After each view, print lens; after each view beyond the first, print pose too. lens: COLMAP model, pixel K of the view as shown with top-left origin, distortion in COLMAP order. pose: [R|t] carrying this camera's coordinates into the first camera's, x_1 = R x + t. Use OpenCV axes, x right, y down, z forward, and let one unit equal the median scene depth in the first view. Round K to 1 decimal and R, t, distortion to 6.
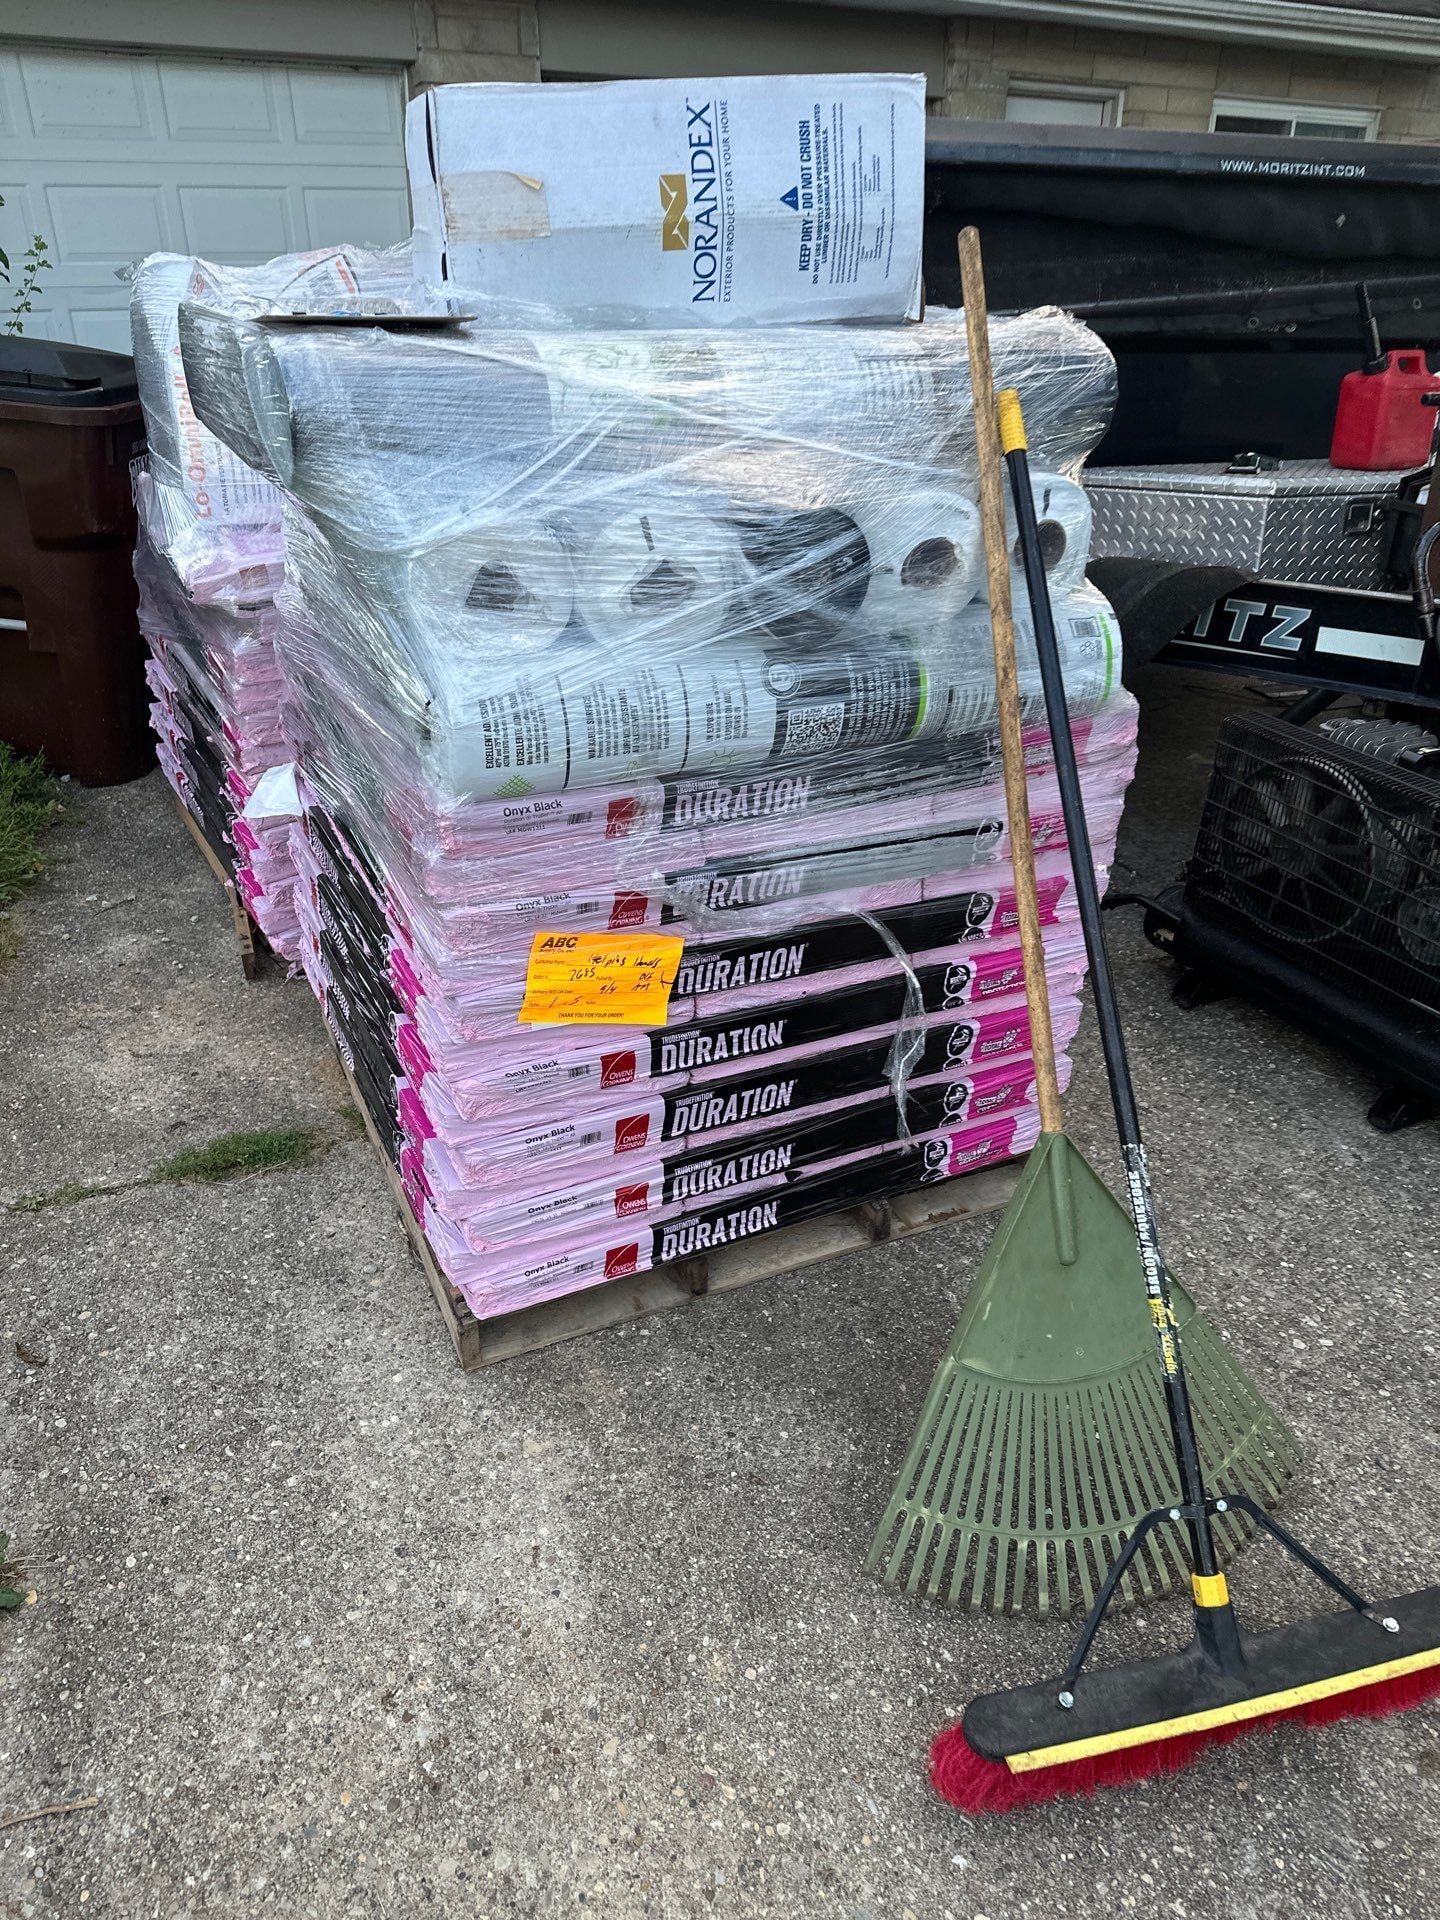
lens RADIAL K [[1334.9, 0, 721.2], [0, 1334.9, 957.9], [0, 0, 1]] dist [0.017820, -0.020493]
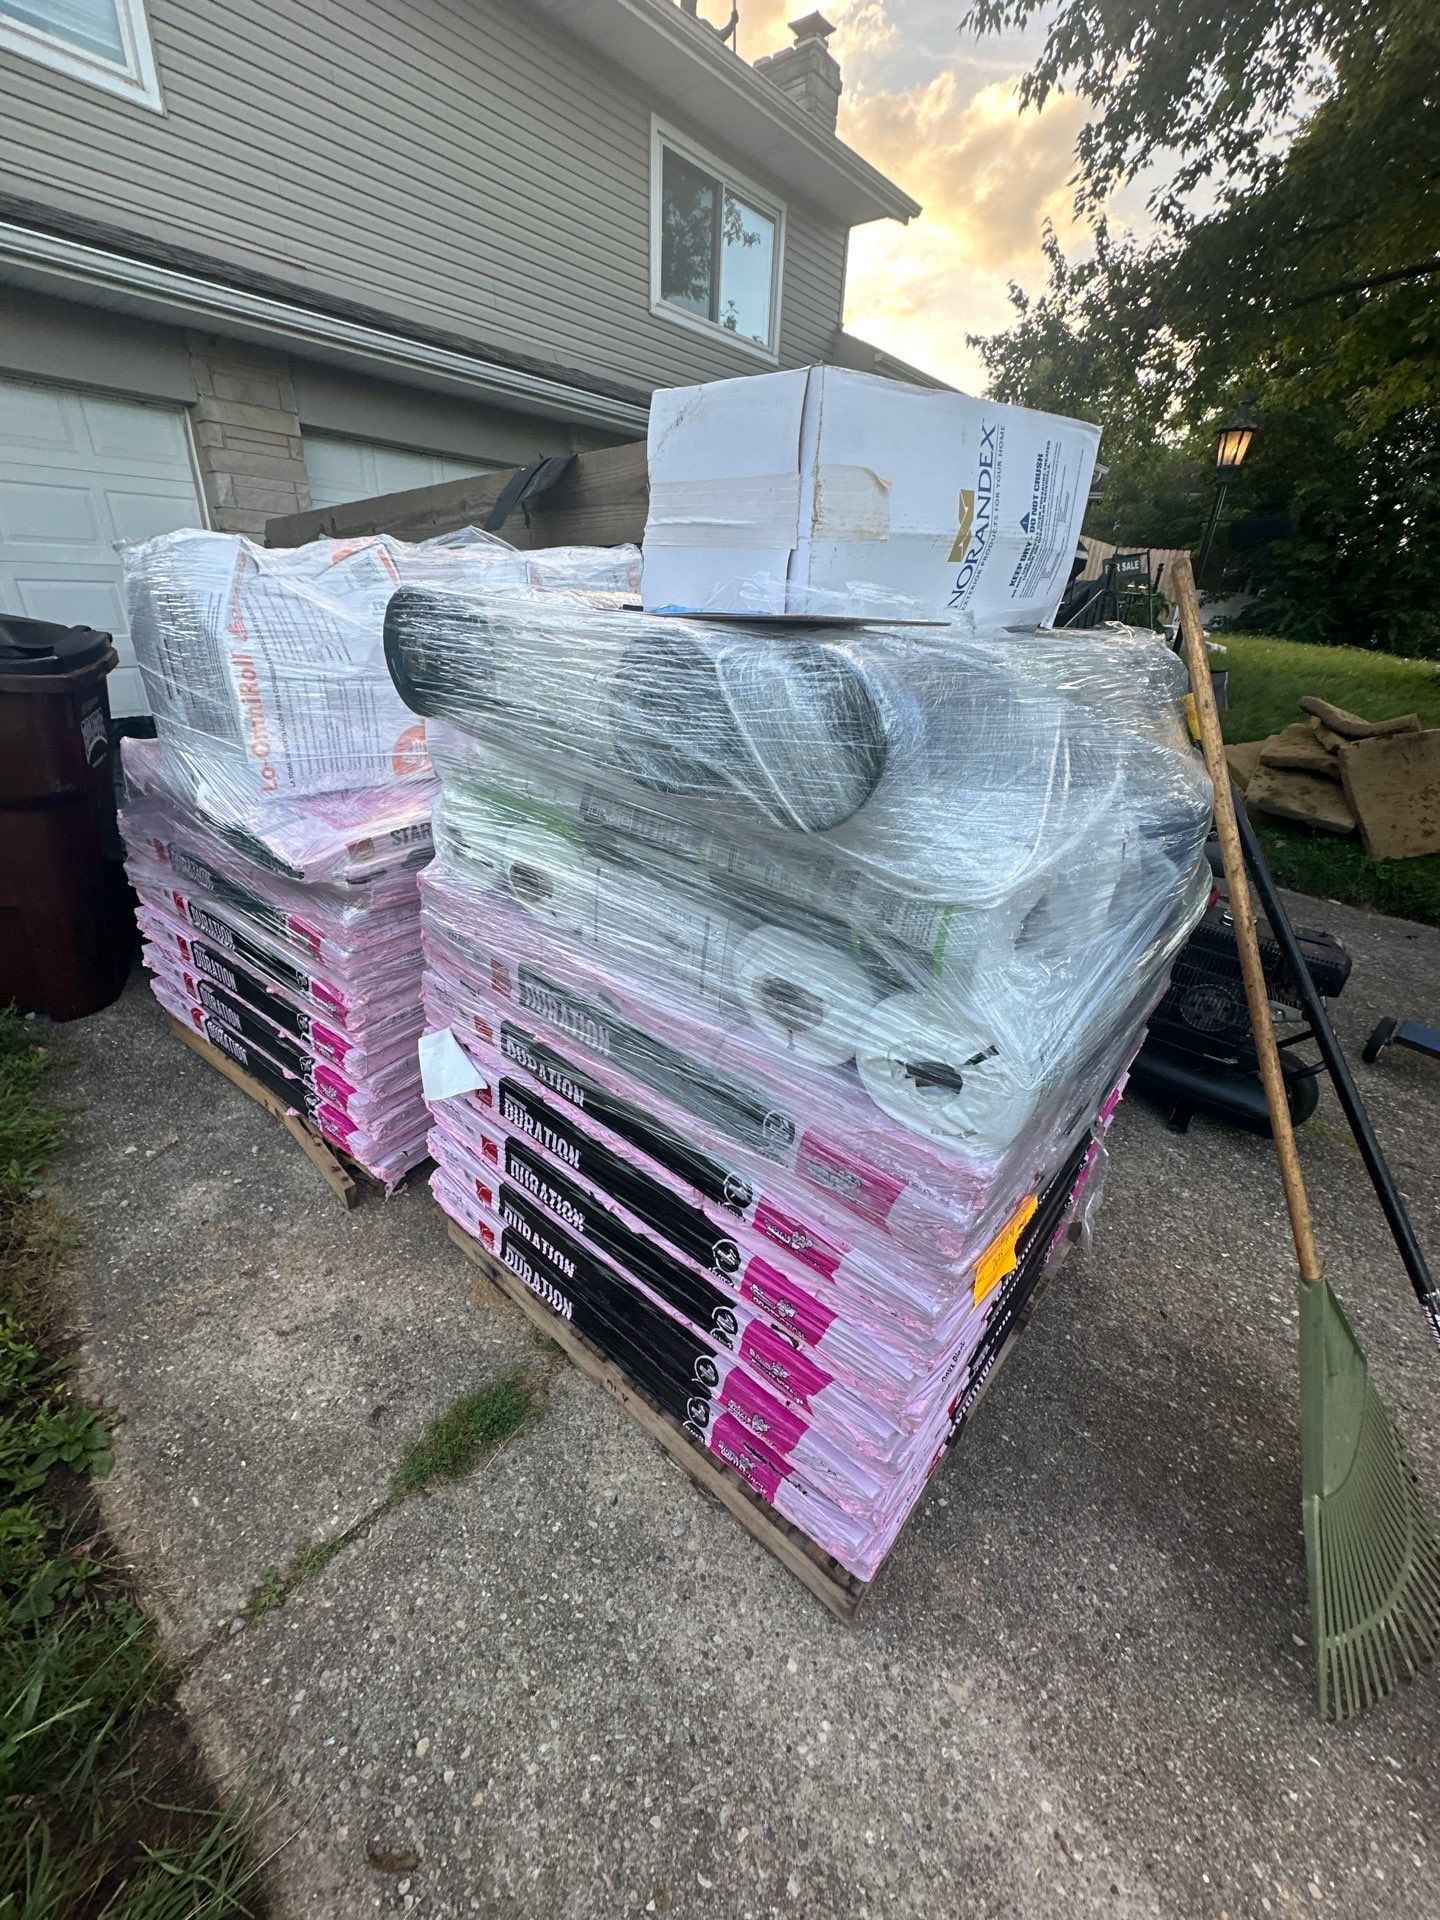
lens RADIAL K [[759.2, 0, 723.5], [0, 759.2, 958.9], [0, 0, 1]] dist [-0.006651, 0.002001]
pose [[0.912865, -0.138057, 0.384210, -0.320597], [0.142412, 0.989657, 0.017245, -0.168271], [-0.382617, 0.038973, 0.923085, 0.351872]]
